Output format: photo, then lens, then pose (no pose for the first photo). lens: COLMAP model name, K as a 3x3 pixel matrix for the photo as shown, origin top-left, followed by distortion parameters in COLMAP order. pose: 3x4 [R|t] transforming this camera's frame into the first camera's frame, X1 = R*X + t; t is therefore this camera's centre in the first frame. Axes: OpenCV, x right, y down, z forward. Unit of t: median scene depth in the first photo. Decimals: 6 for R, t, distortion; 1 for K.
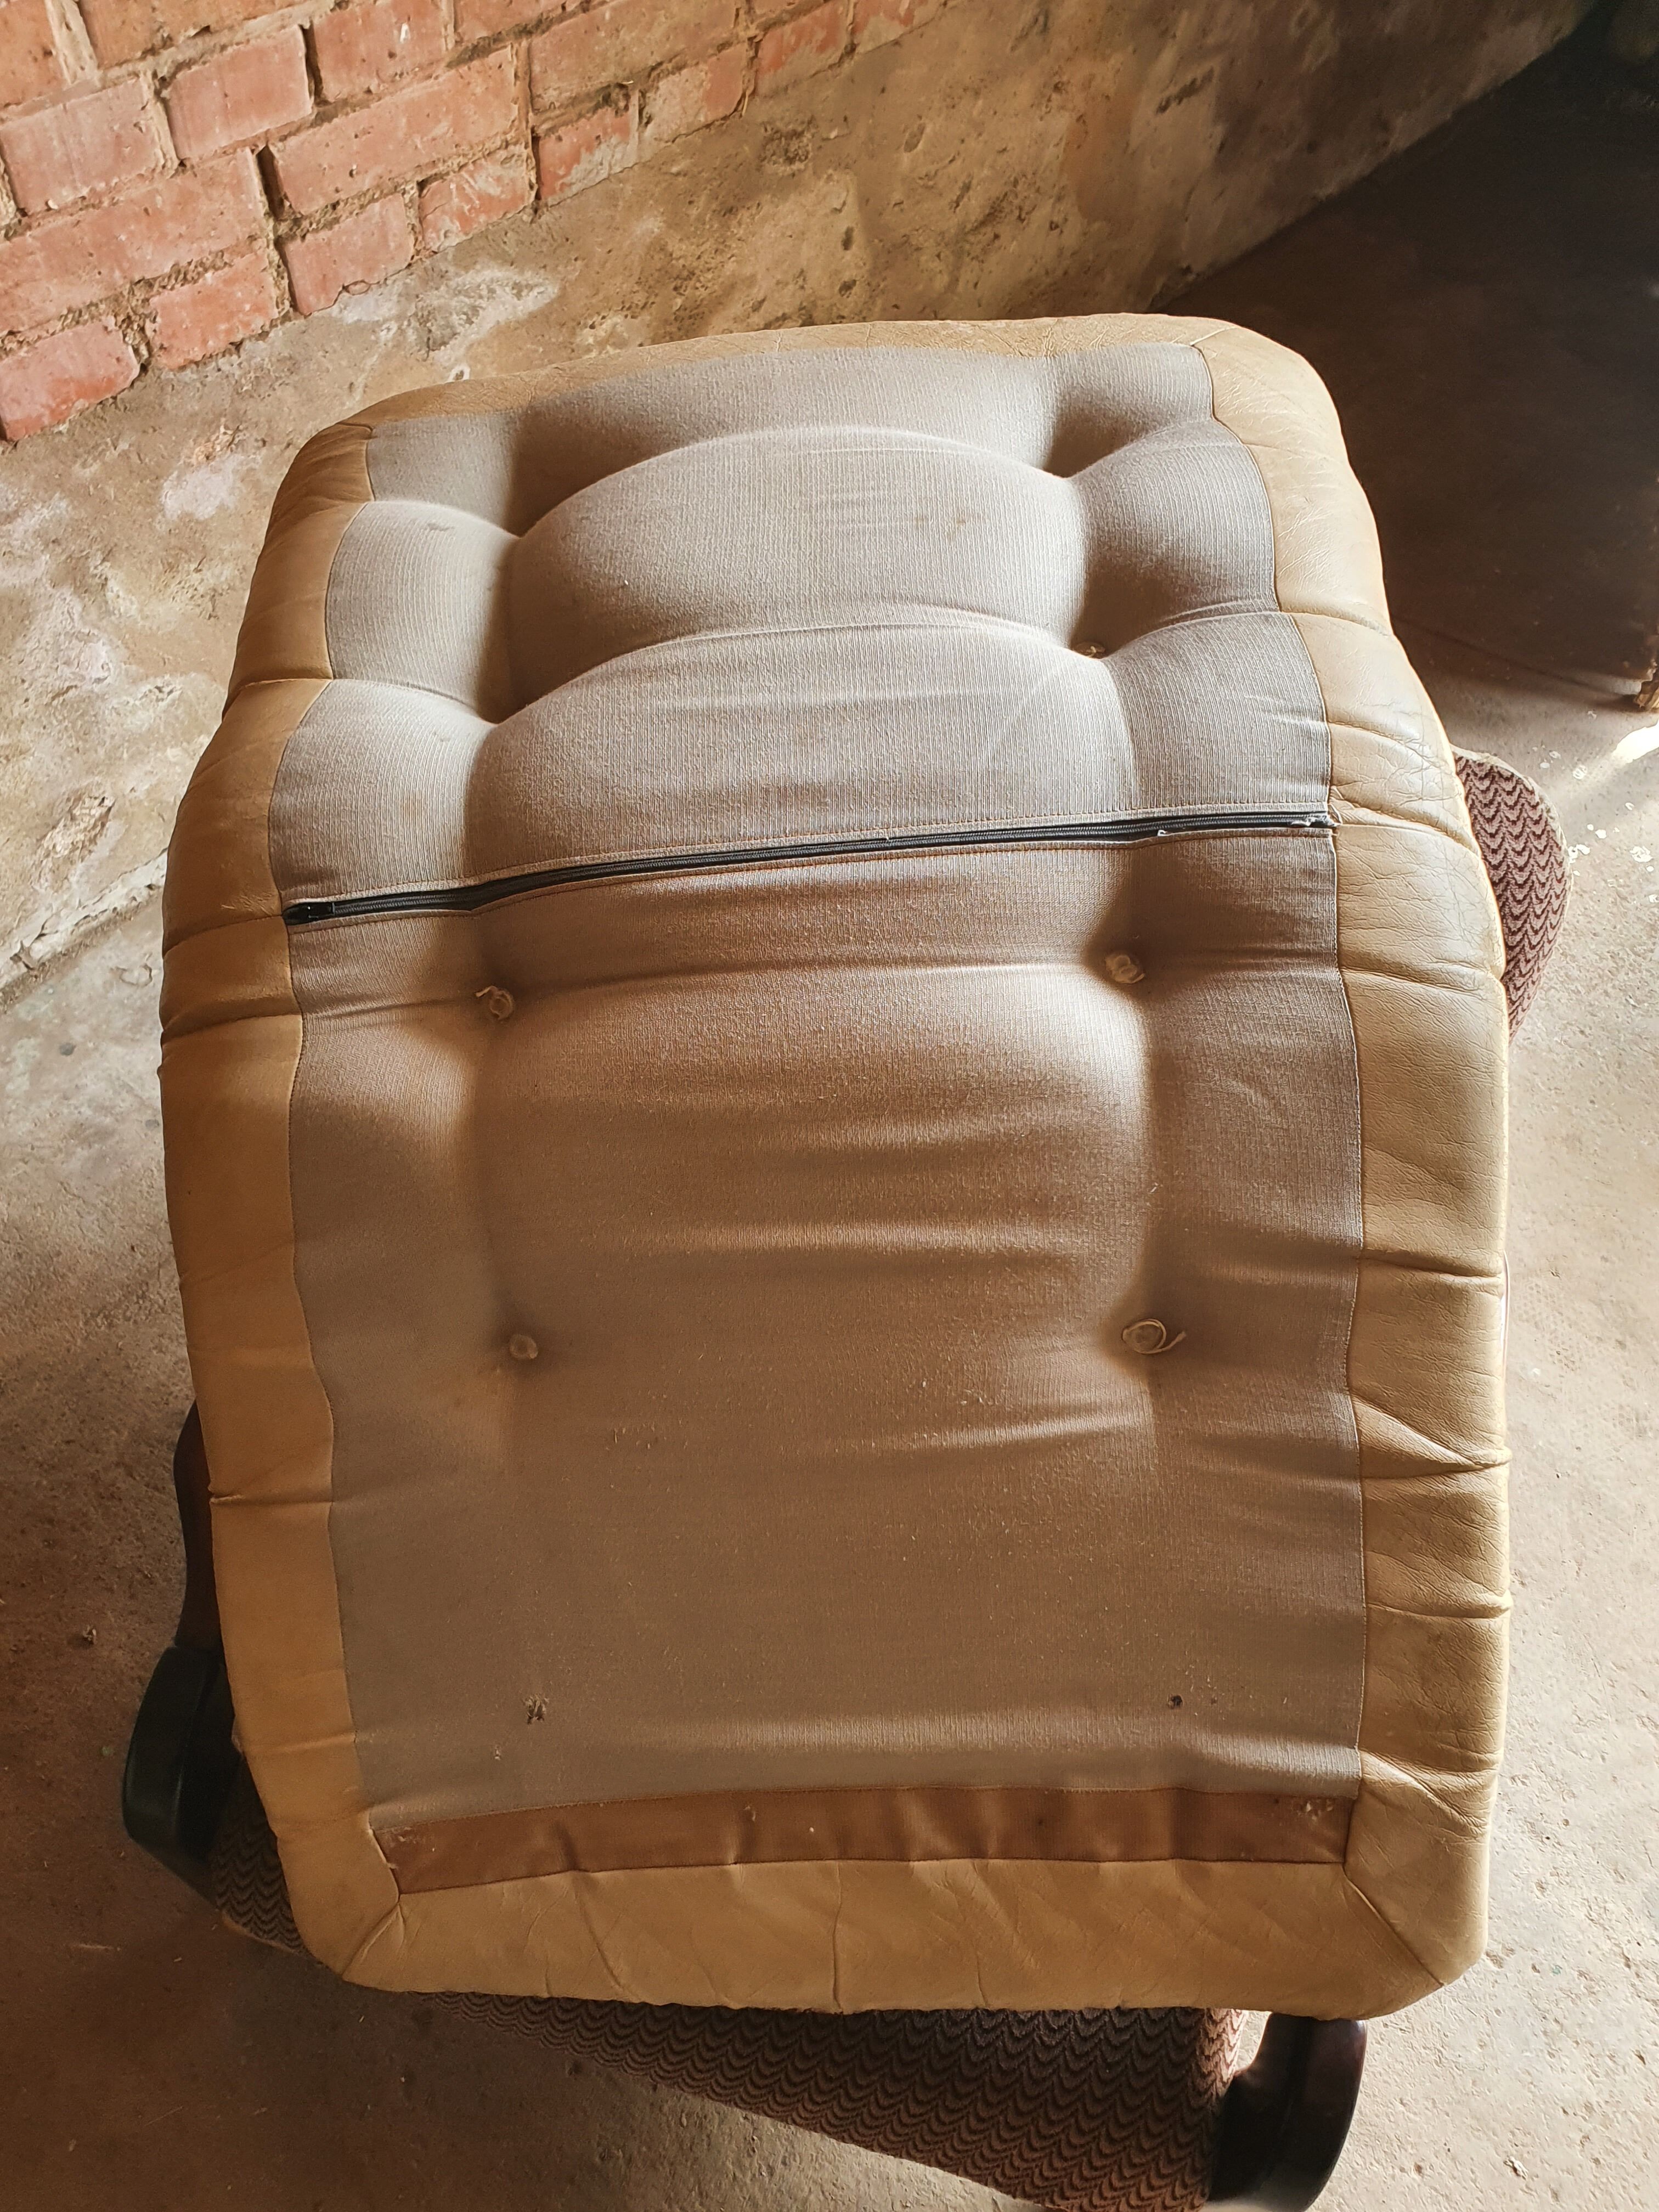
lens RADIAL K [[1695.8, 0, 742.0], [0, 1695.8, 1089.8], [0, 0, 1]] dist [-0.003606, 0.017546]
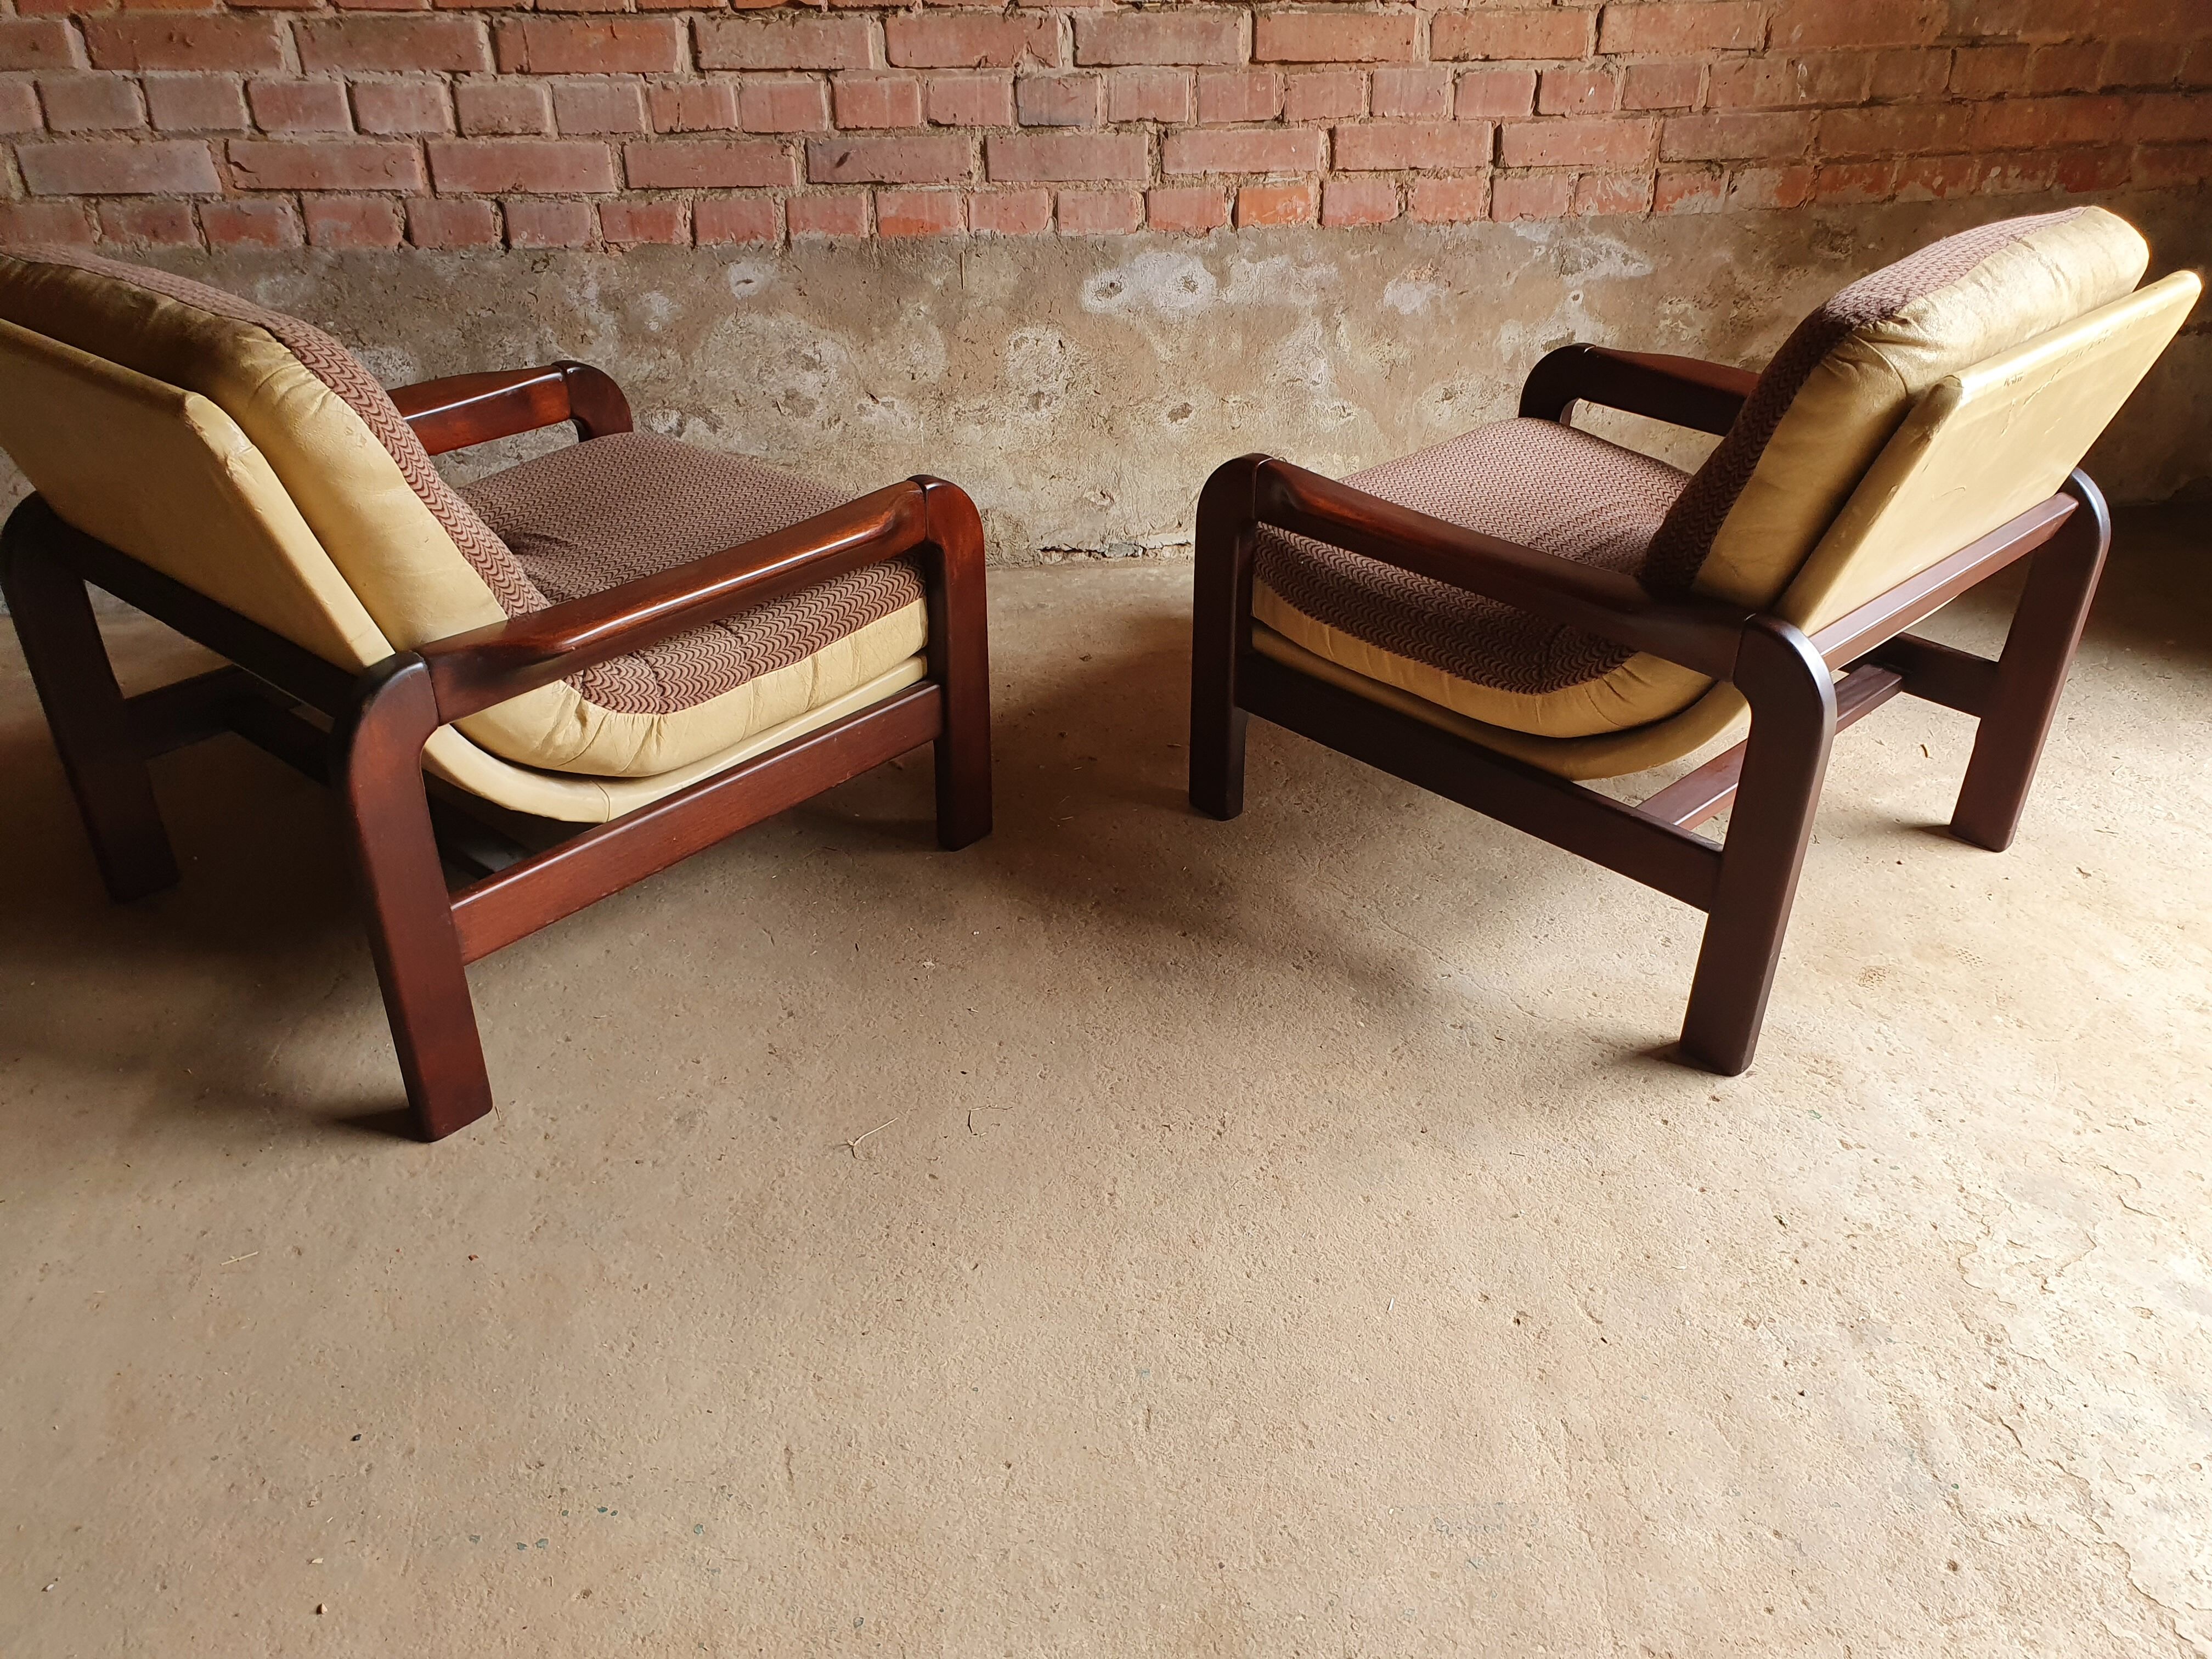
lens RADIAL K [[1695.8, 0, 1115.9], [0, 1695.8, 827.8], [0, 0, 1]] dist [-0.003606, 0.017546]
pose [[0.819178, 0.247350, -0.517460, 0.479910], [-0.455819, 0.828370, -0.325626, 0.805354], [0.348105, 0.502614, 0.791329, -0.248859]]
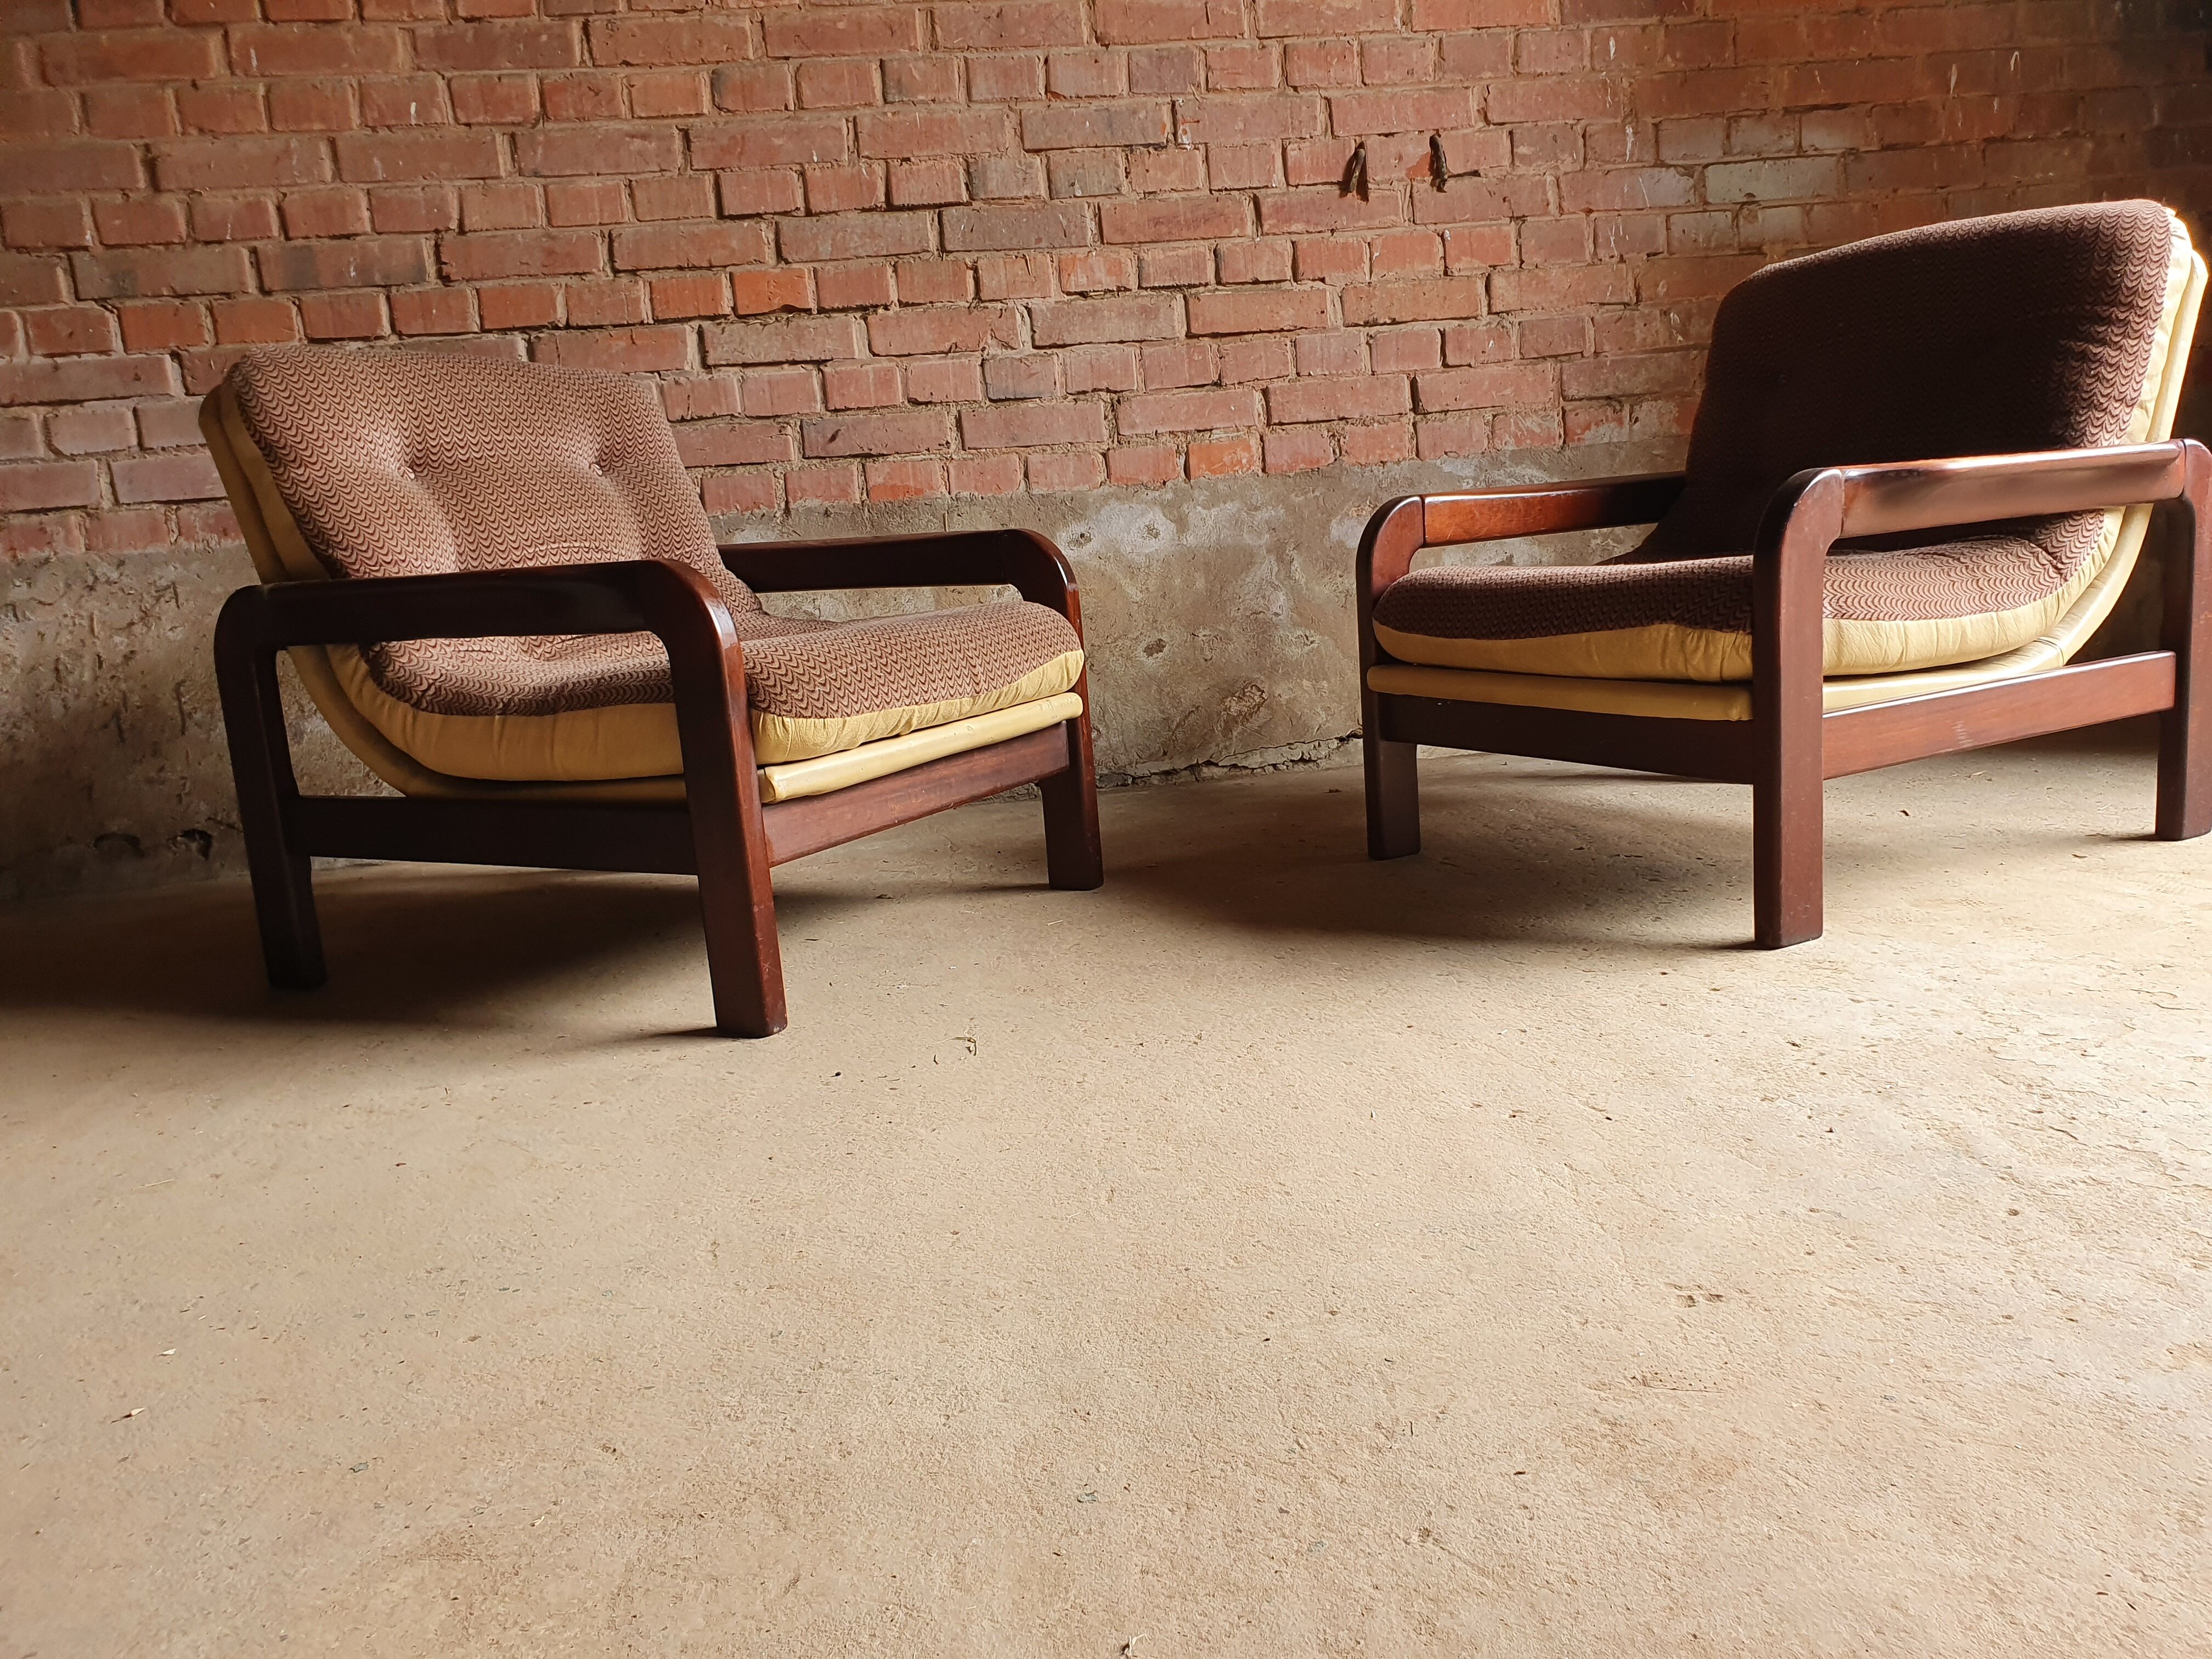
lens RADIAL K [[1695.8, 0, 1124.7], [0, 1695.8, 793.5], [0, 0, 1]] dist [-0.003606, 0.017546]
pose [[0.812001, -0.017997, -0.583378, 0.581918], [-0.410359, 0.693165, -0.592561, 1.082110], [0.415041, 0.720554, 0.555466, 0.006571]]
